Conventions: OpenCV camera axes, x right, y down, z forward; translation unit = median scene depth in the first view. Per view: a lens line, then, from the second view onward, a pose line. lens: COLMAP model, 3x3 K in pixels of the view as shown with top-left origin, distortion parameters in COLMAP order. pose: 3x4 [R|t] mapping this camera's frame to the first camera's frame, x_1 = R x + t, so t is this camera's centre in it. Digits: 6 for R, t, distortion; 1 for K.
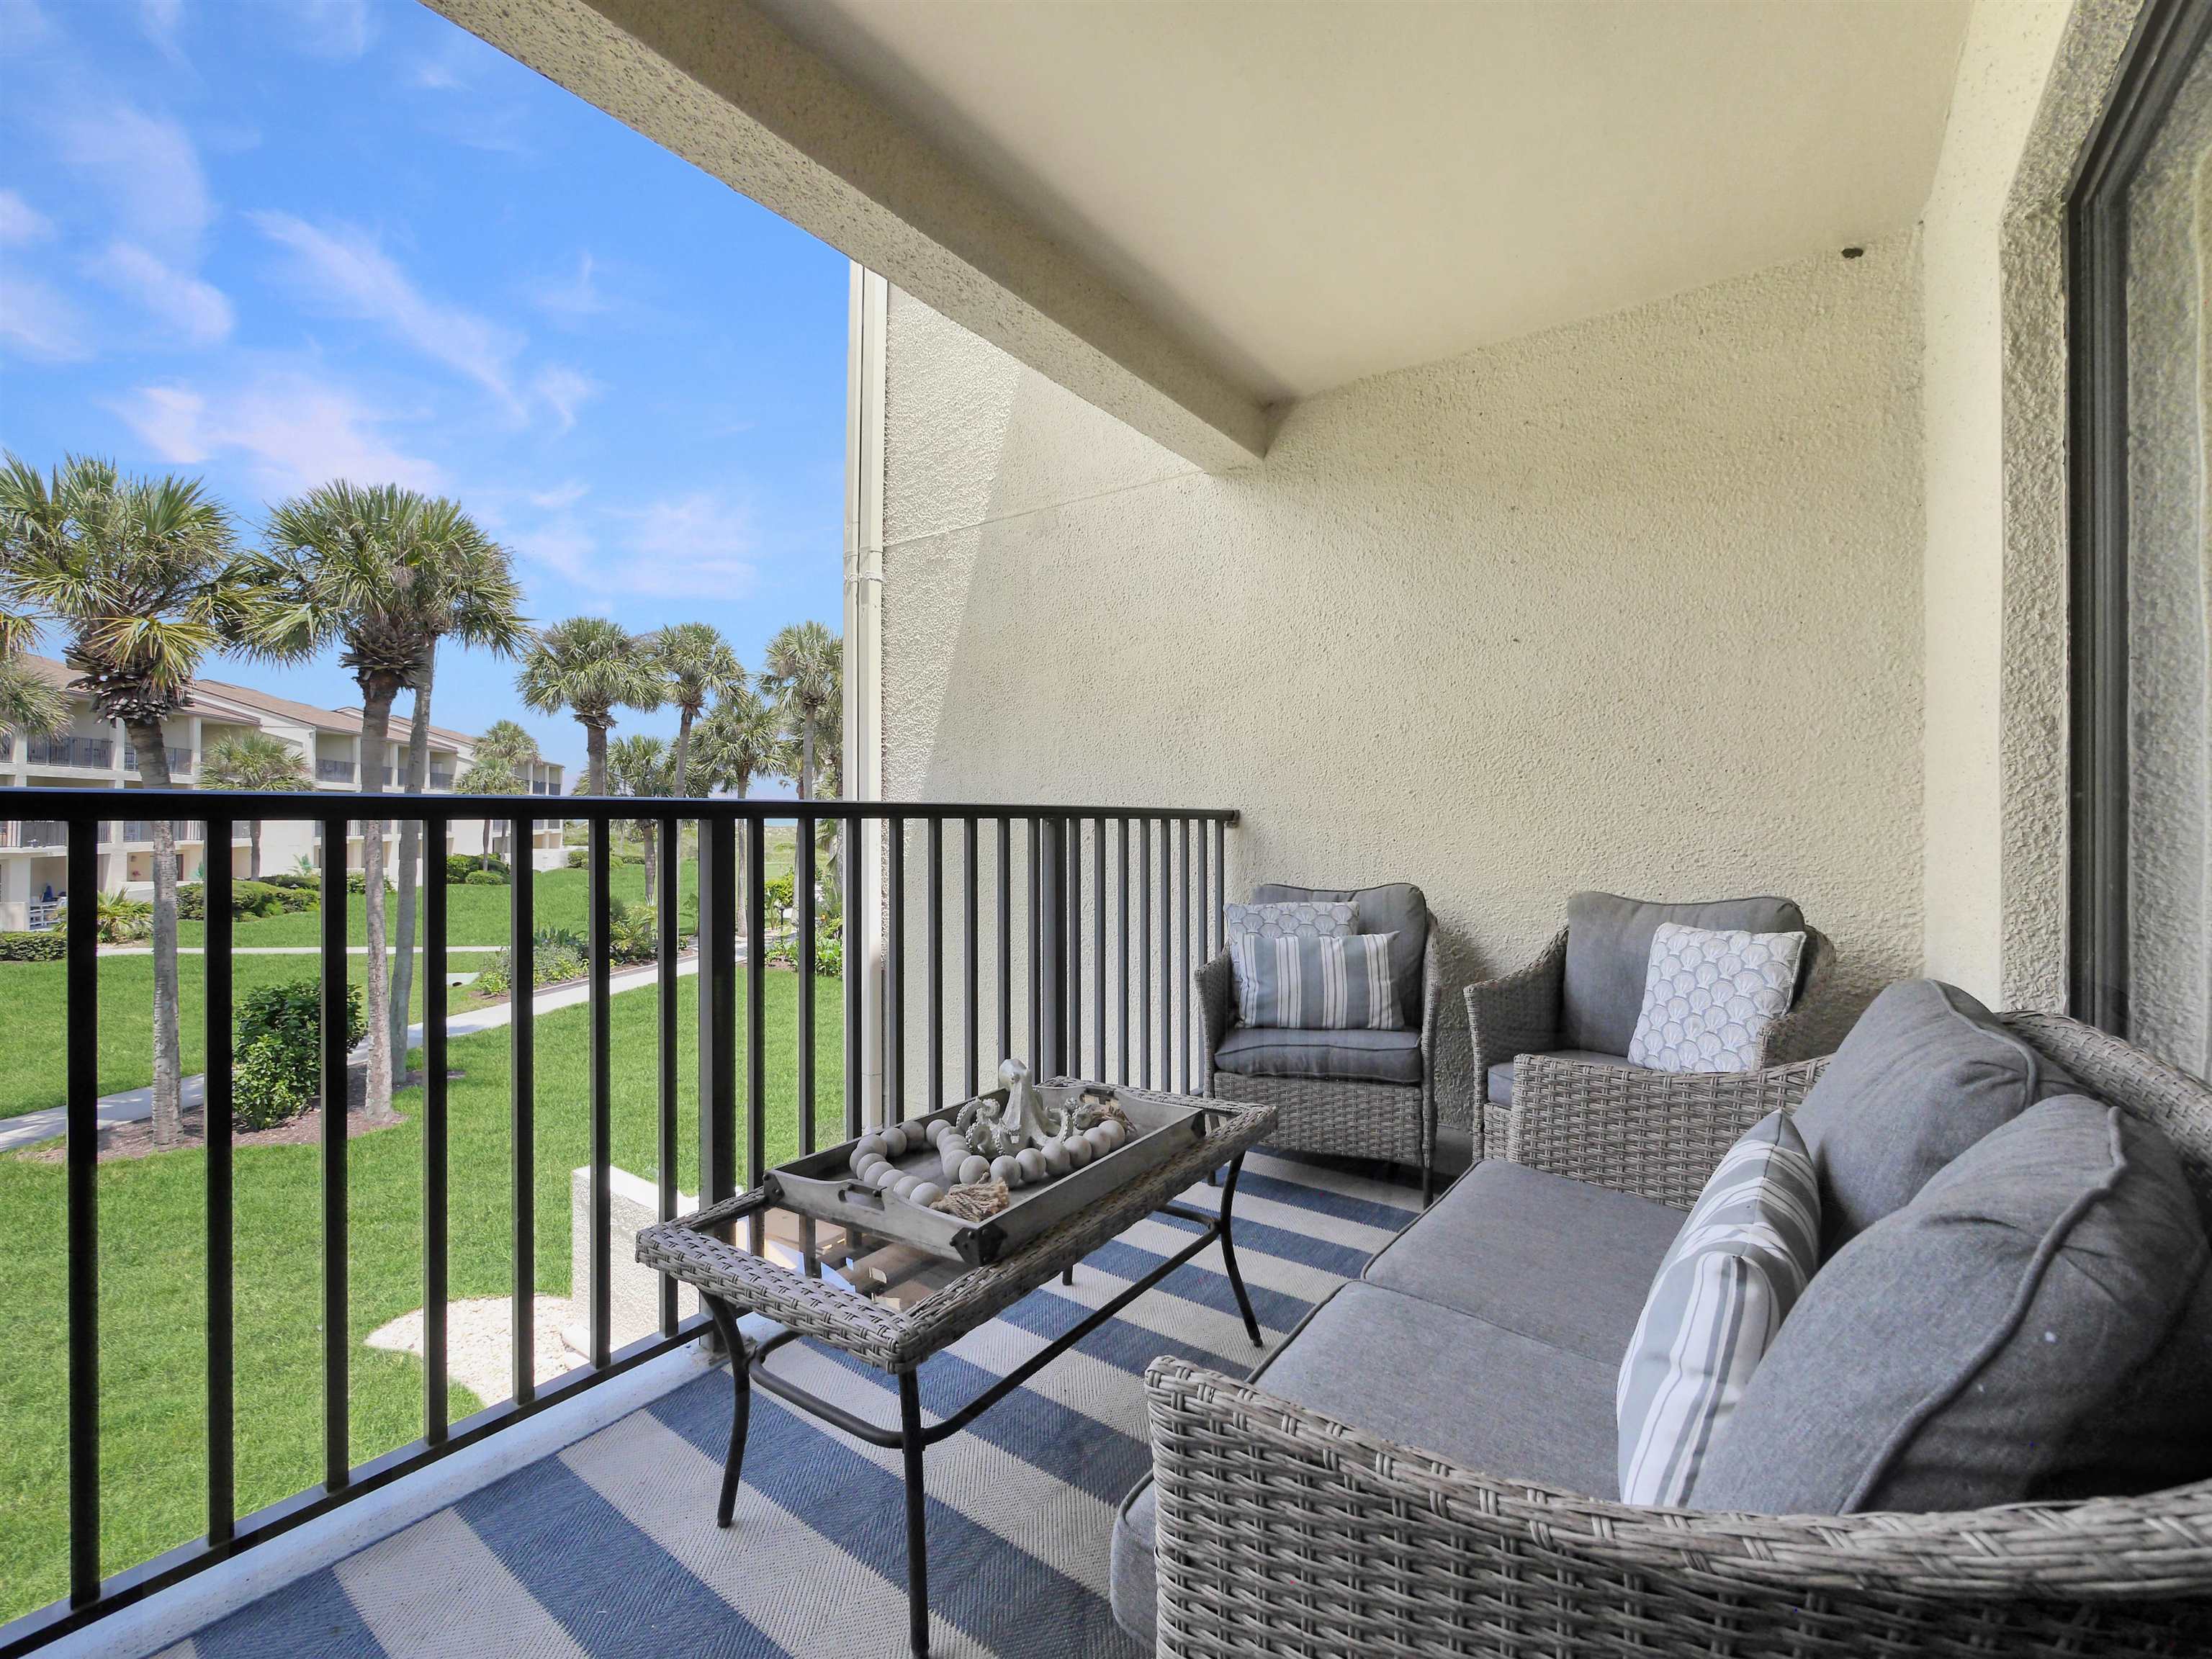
lens RADIAL K [[946.8, 0, 1104.0], [0, 946.8, 825.5], [0, 0, 1]] dist [0.000041, -0.000158]
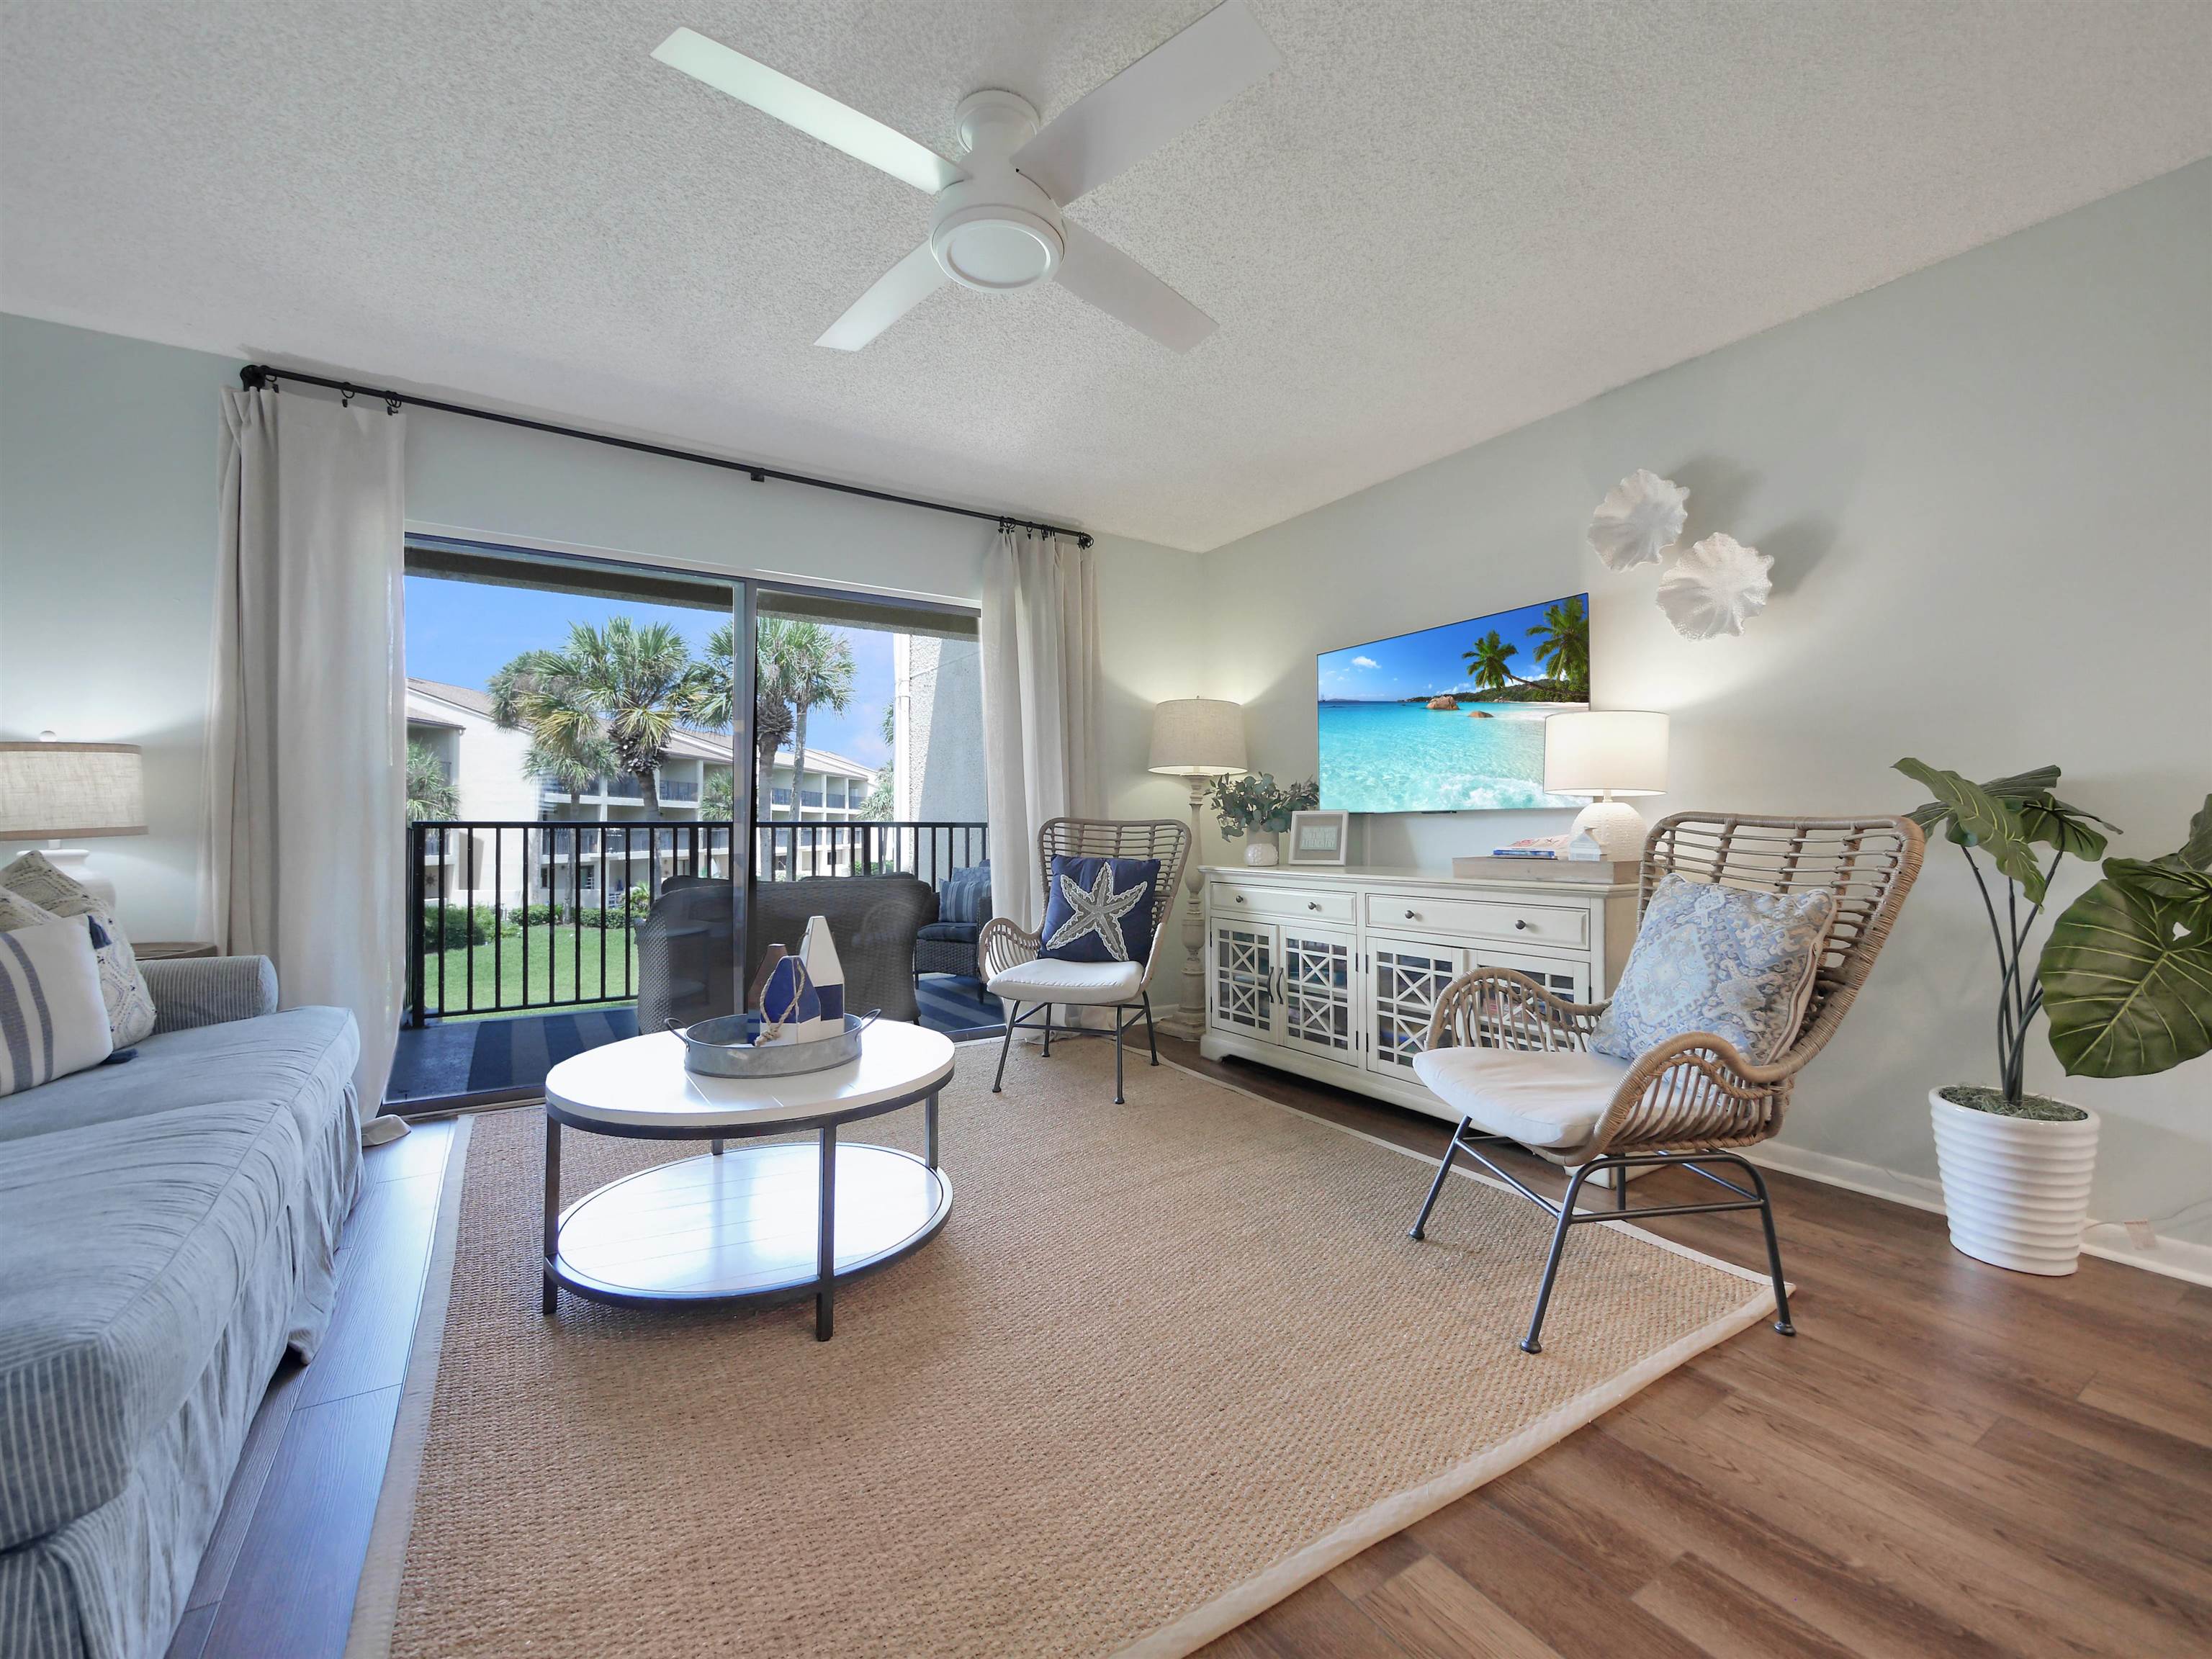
lens RADIAL K [[946.8, 0, 1119.0], [0, 946.8, 821.3], [0, 0, 1]] dist [0.000041, -0.000158]
pose [[0.931429, -0.012976, -0.363692, 0.332989], [0.007872, 0.999849, -0.015512, 0.005625], [0.363839, 0.011586, 0.931390, -0.215369]]
